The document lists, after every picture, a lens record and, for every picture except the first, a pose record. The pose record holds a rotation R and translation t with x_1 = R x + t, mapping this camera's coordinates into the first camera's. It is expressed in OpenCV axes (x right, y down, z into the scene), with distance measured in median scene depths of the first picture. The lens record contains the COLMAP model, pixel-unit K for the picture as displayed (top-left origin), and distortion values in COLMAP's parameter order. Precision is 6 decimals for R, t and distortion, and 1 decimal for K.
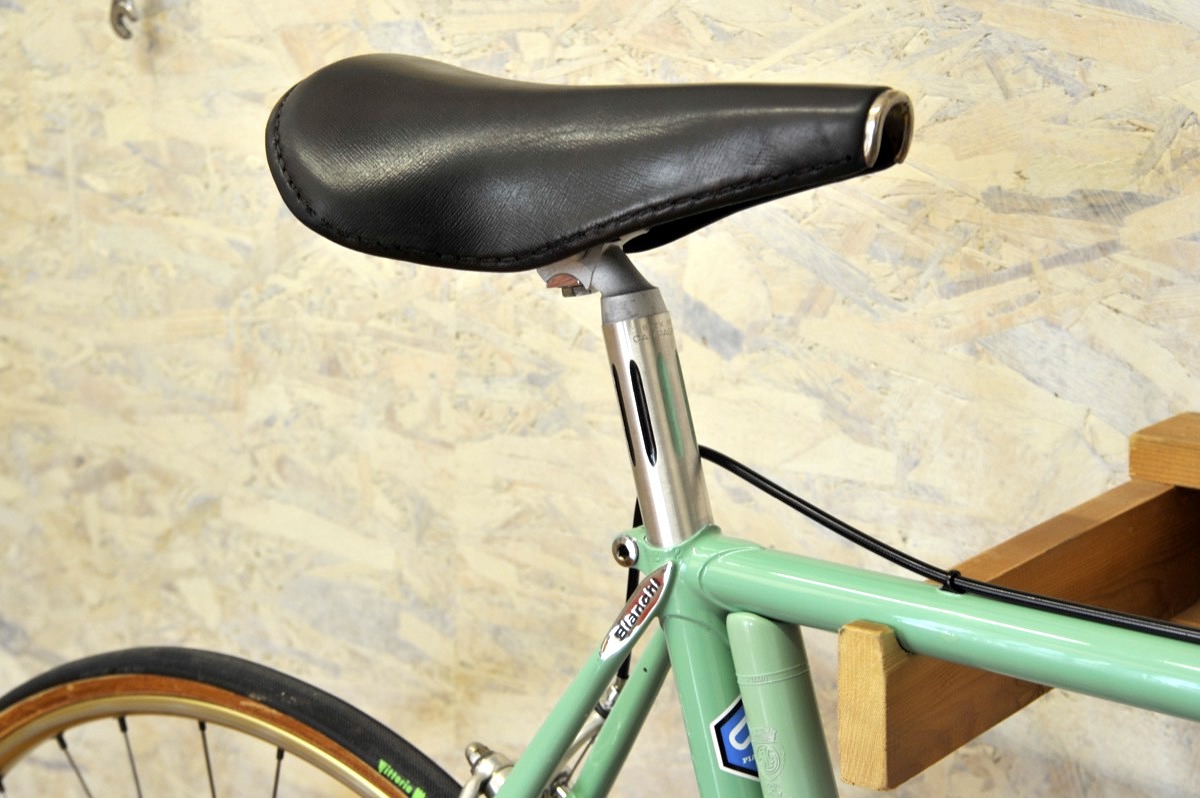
lens RADIAL K [[2123.7, 0, 608.5], [0, 2123.7, 391.6], [0, 0, 1]] dist [0.198833, 0.000000]
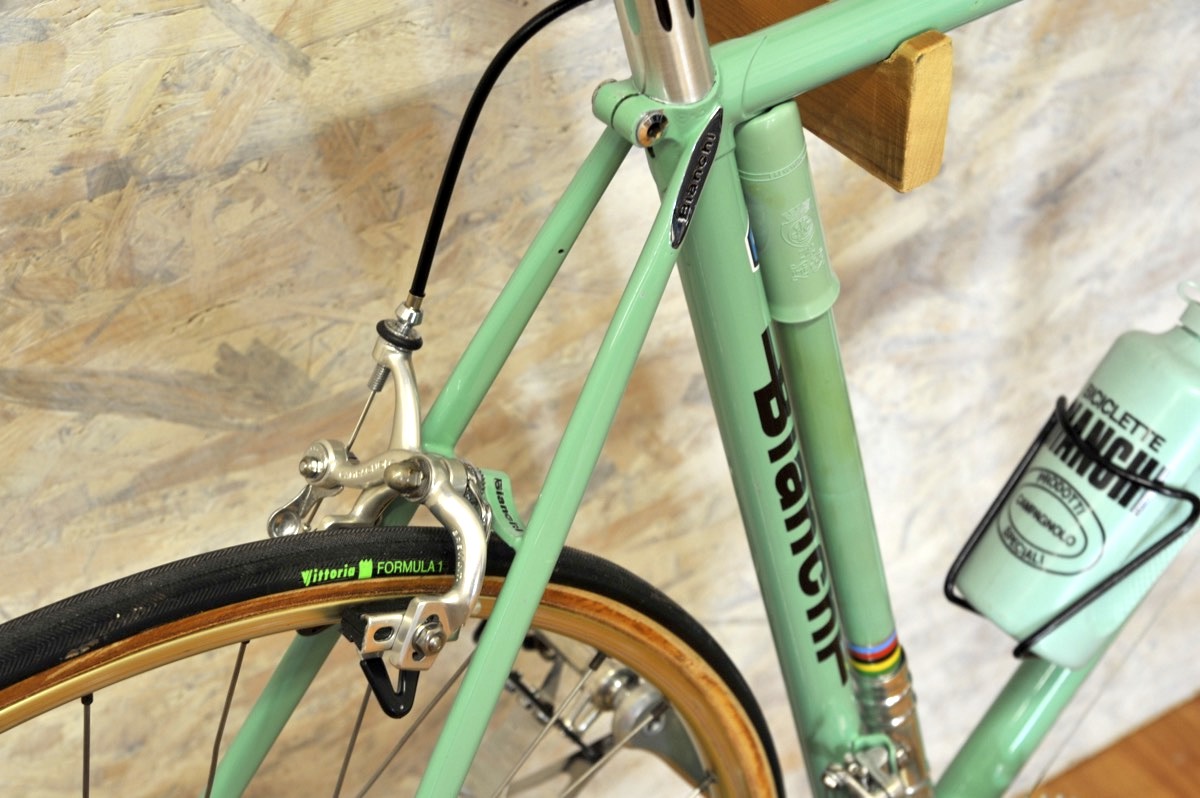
lens RADIAL K [[2693.8, 0, 622.2], [0, 2693.8, 377.7], [0, 0, 1]] dist [0.438703, 0.000000]
pose [[0.223910, -0.590737, 0.775173, -0.687168], [0.193281, 0.806485, 0.558770, -0.346191], [-0.955252, 0.024712, 0.294759, 0.542481]]
